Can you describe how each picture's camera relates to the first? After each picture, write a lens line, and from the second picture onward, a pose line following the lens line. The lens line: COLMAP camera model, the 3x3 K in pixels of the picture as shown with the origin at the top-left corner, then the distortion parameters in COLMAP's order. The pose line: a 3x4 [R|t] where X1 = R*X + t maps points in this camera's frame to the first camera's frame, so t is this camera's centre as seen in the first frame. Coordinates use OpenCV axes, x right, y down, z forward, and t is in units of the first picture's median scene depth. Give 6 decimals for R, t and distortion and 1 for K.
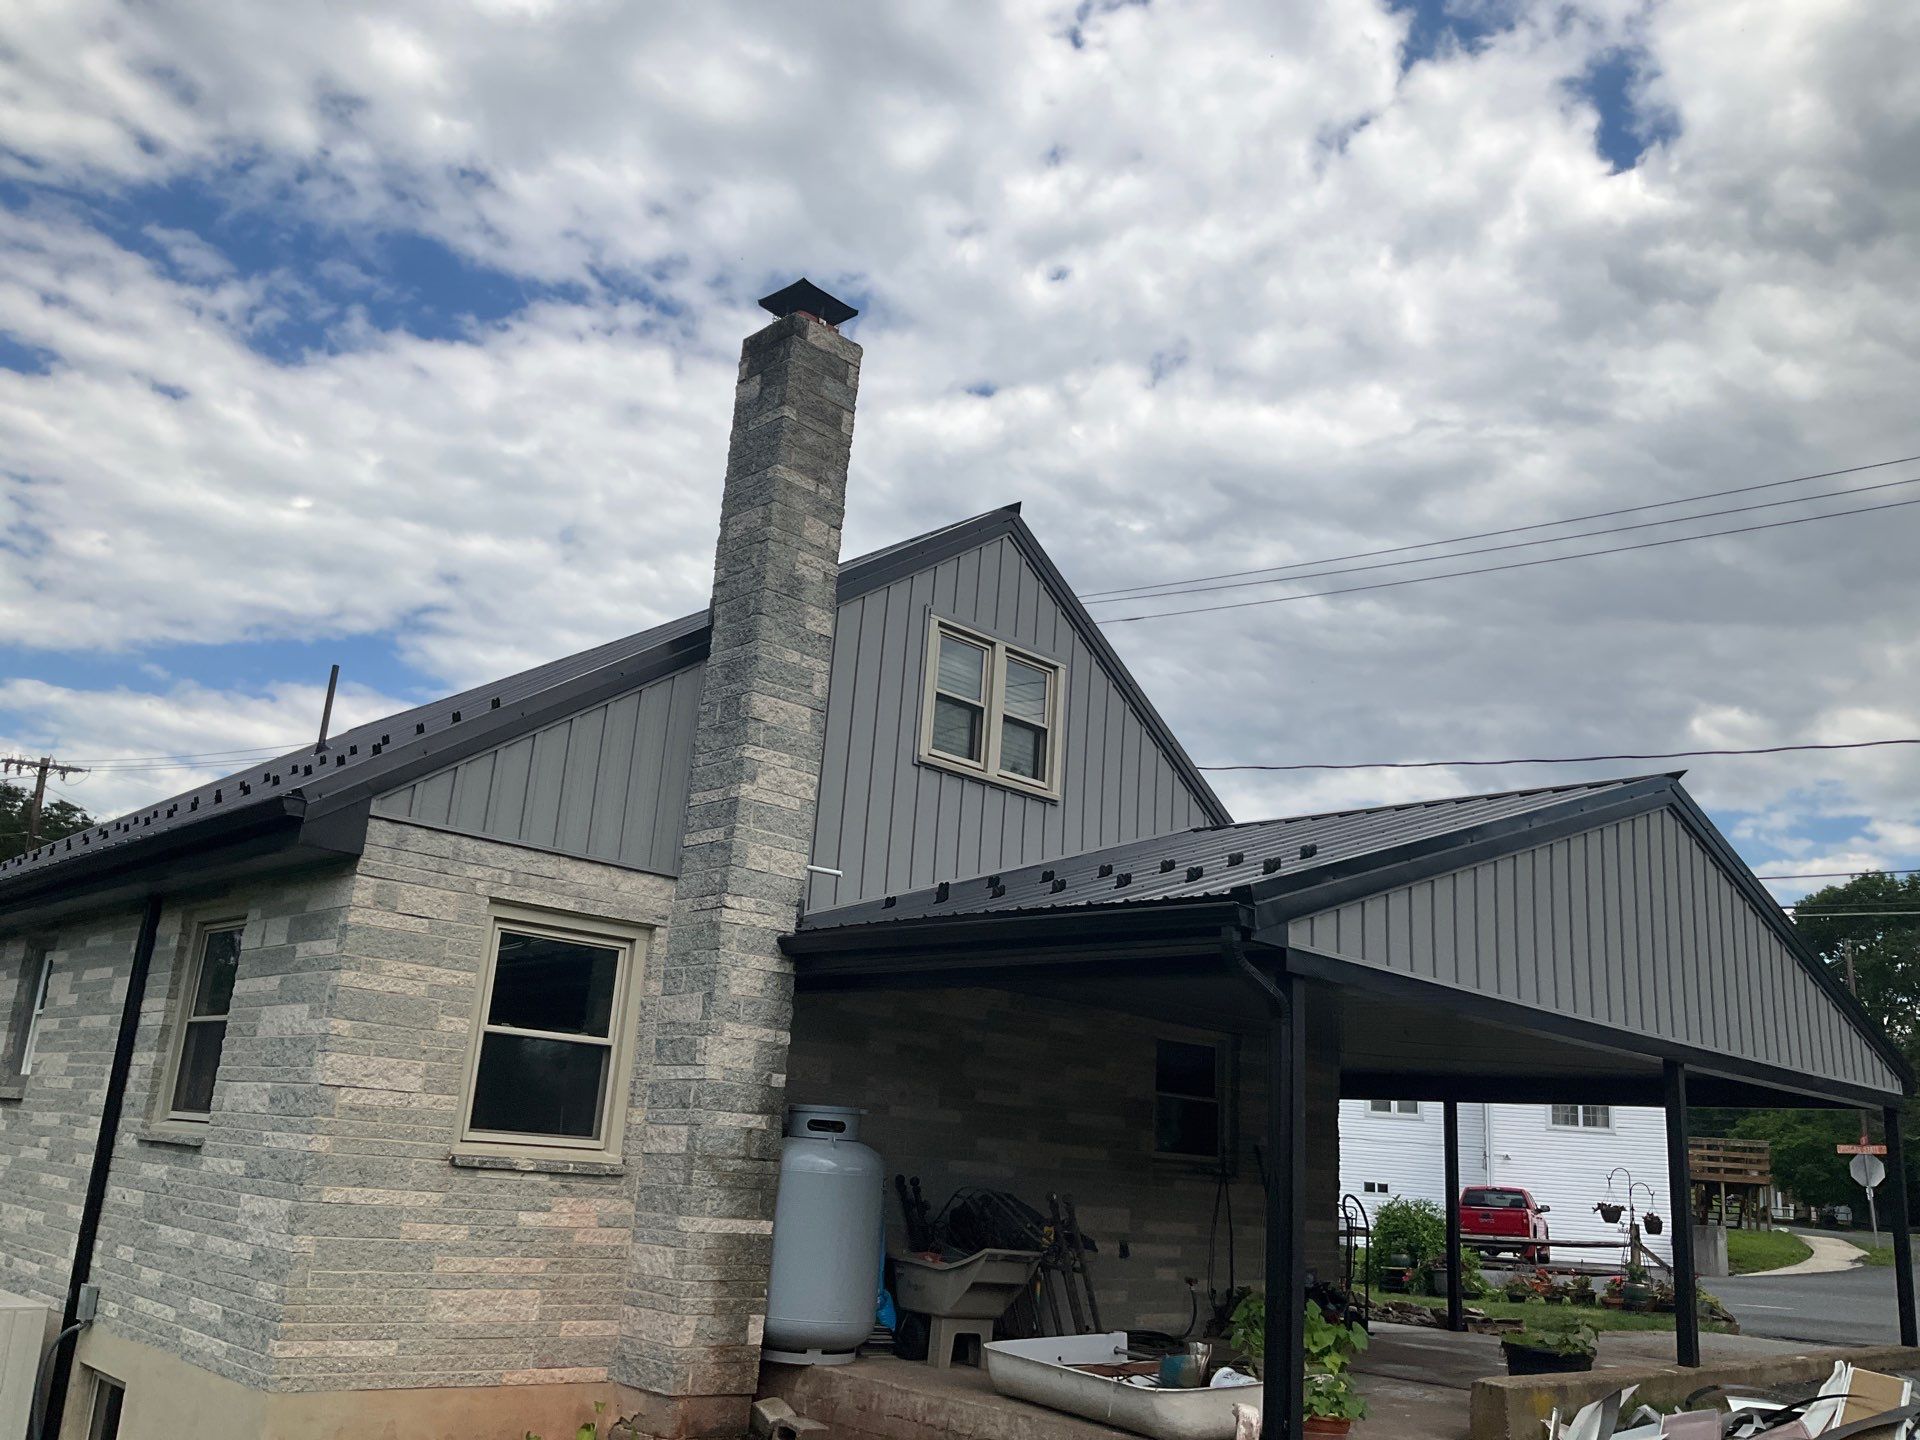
lens RADIAL K [[1566.3, 0, 959.5], [0, 1566.3, 701.2], [0, 0, 1]] dist [0.076371, -0.144641]
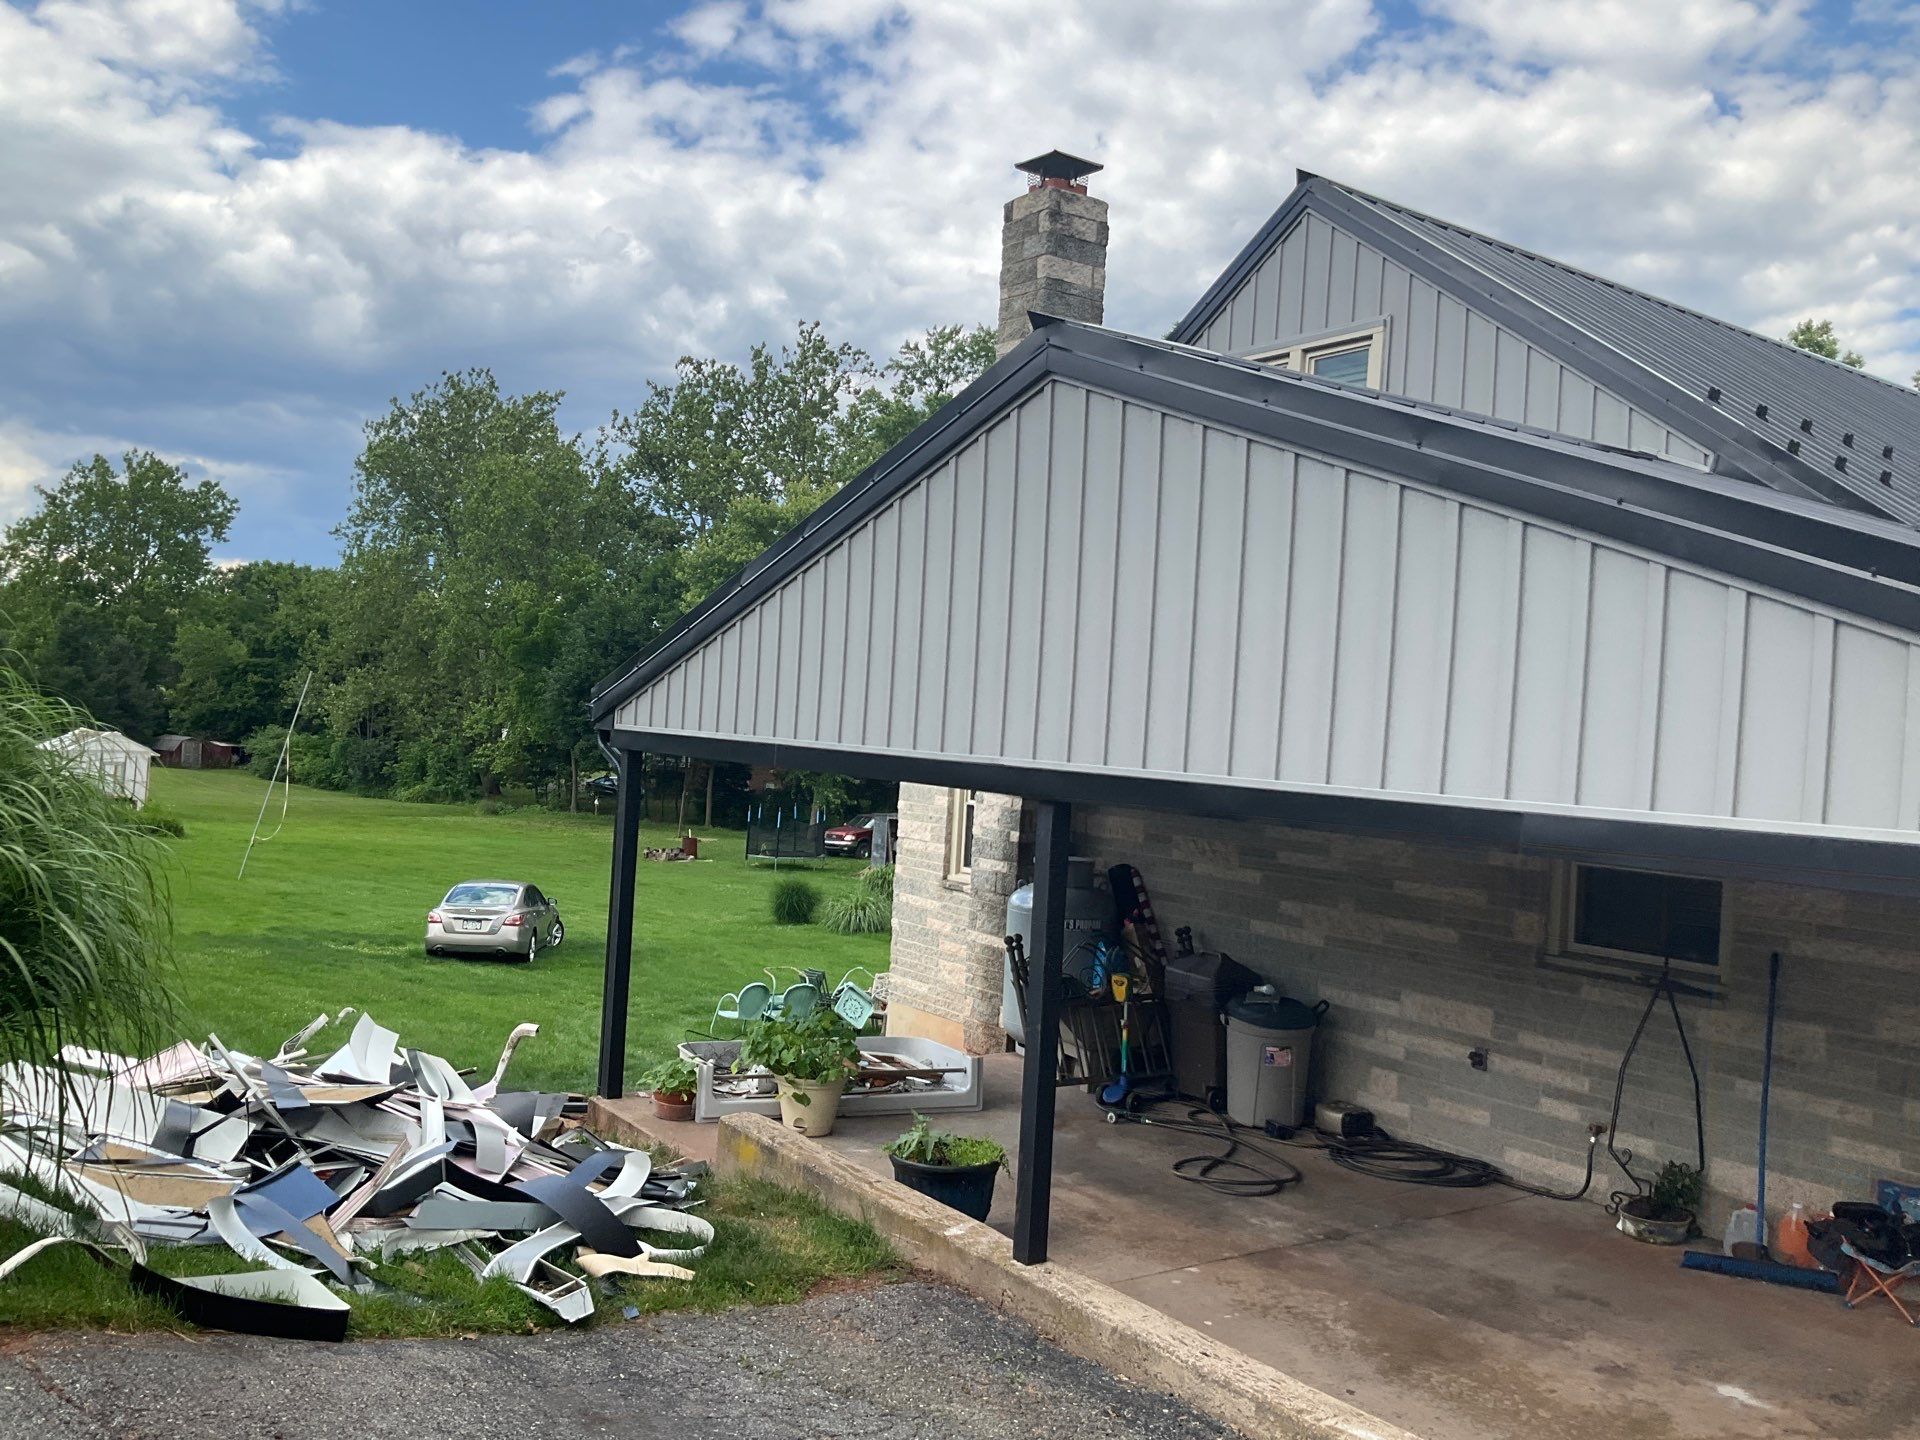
lens RADIAL K [[1566.3, 0, 969.8], [0, 1566.3, 729.0], [0, 0, 1]] dist [0.076371, -0.144641]
pose [[-0.136178, -0.074119, -0.987908, 0.955444], [0.215121, 0.971192, -0.102518, 0.231695], [0.967046, -0.226480, -0.116311, 0.939772]]
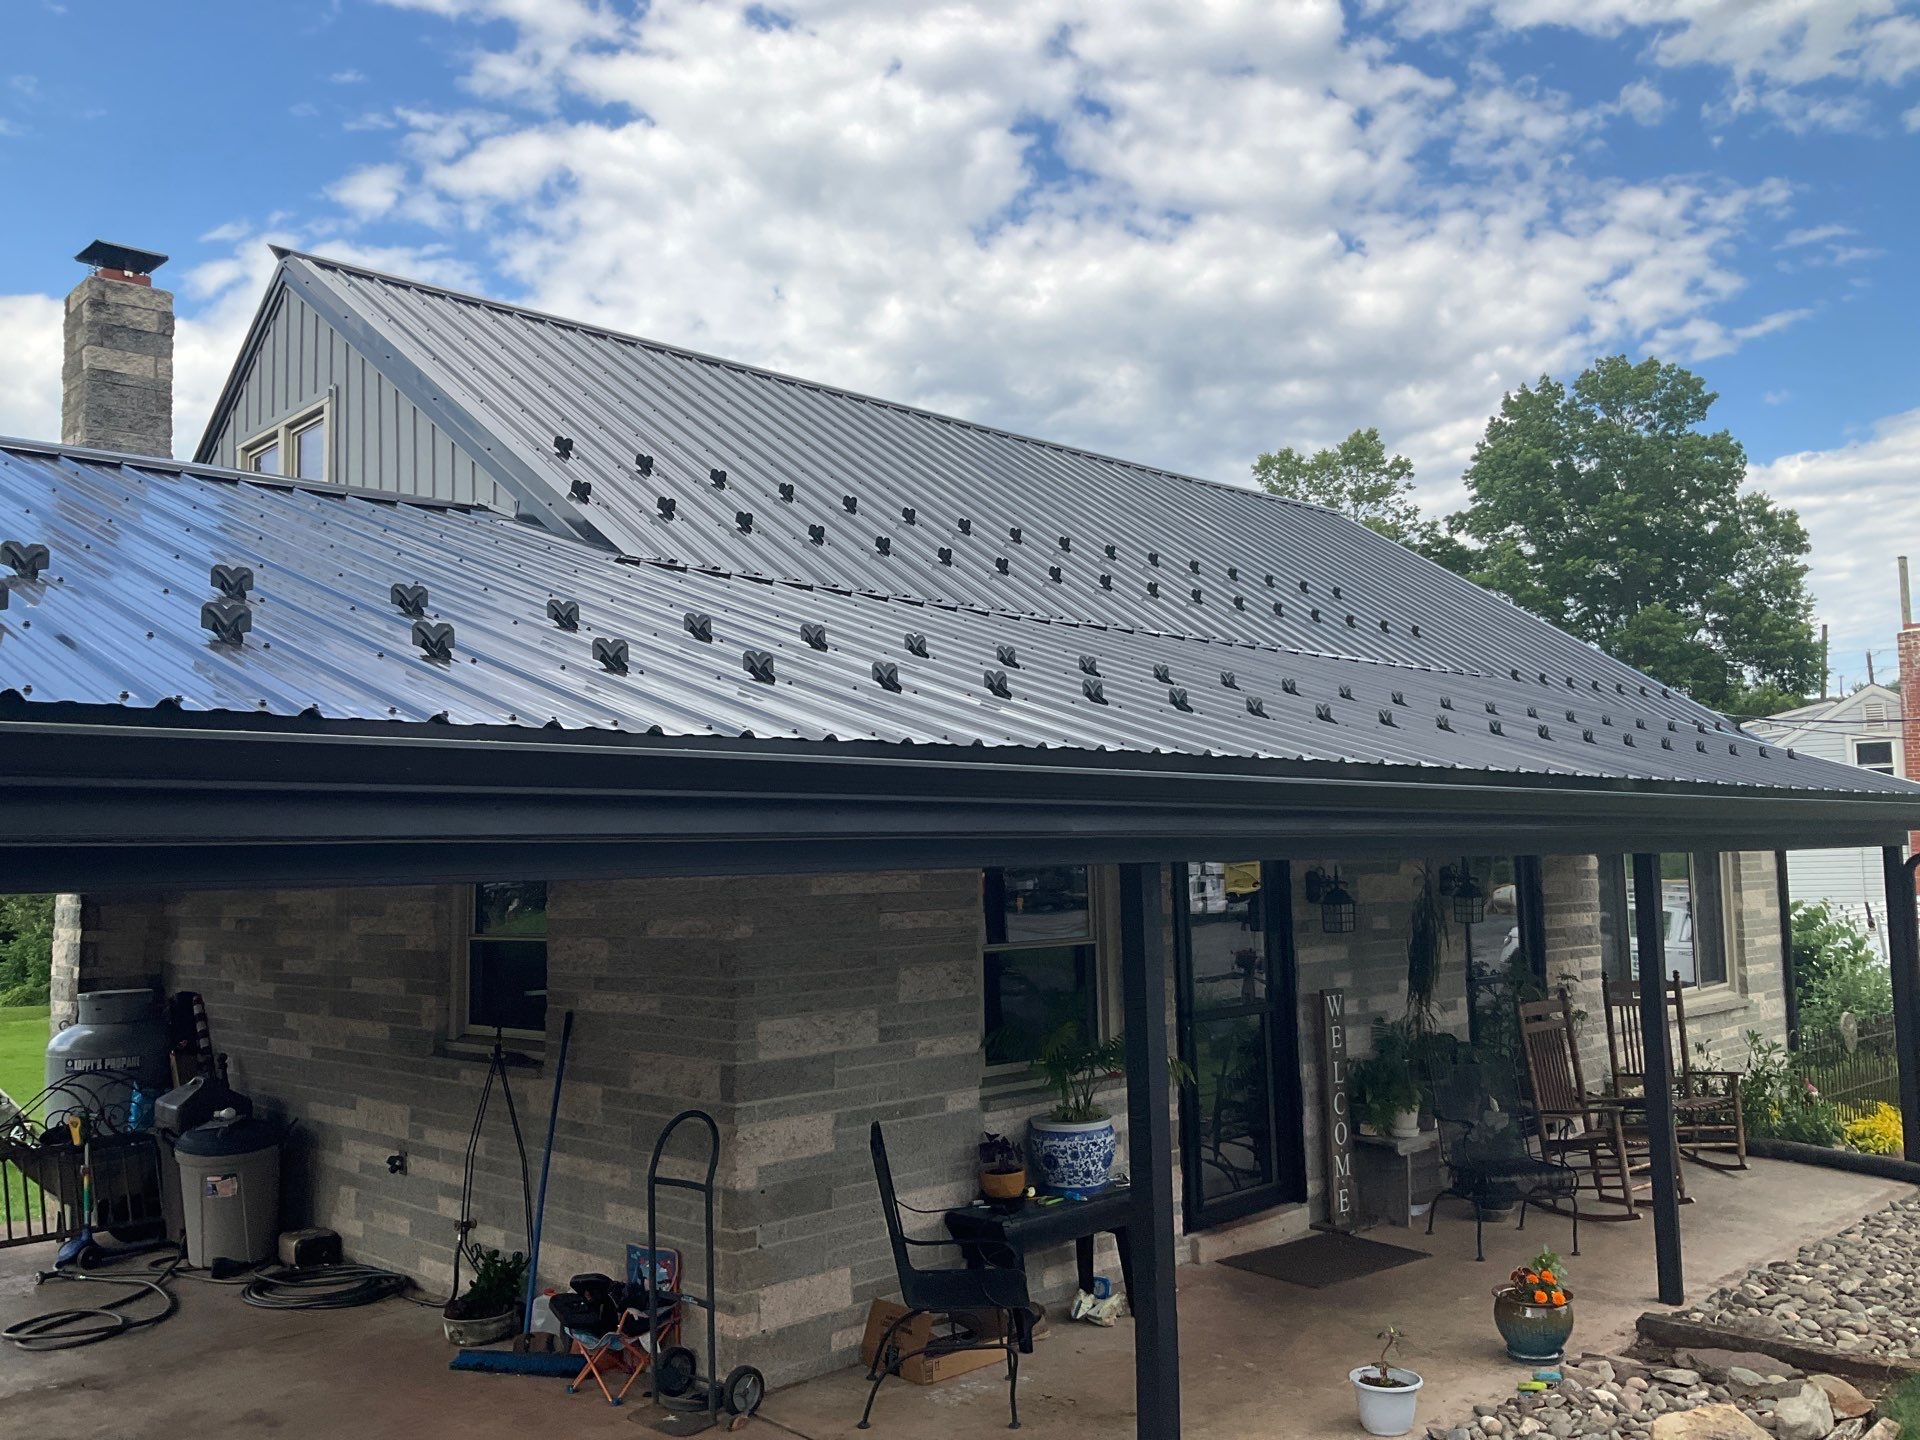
lens RADIAL K [[1566.3, 0, 956.2], [0, 1566.3, 736.1], [0, 0, 1]] dist [0.076371, -0.144641]
pose [[0.012094, -0.151071, -0.988449, 0.879564], [0.310424, 0.940247, -0.139906, 0.364950], [0.950521, -0.305146, 0.058268, 1.325380]]
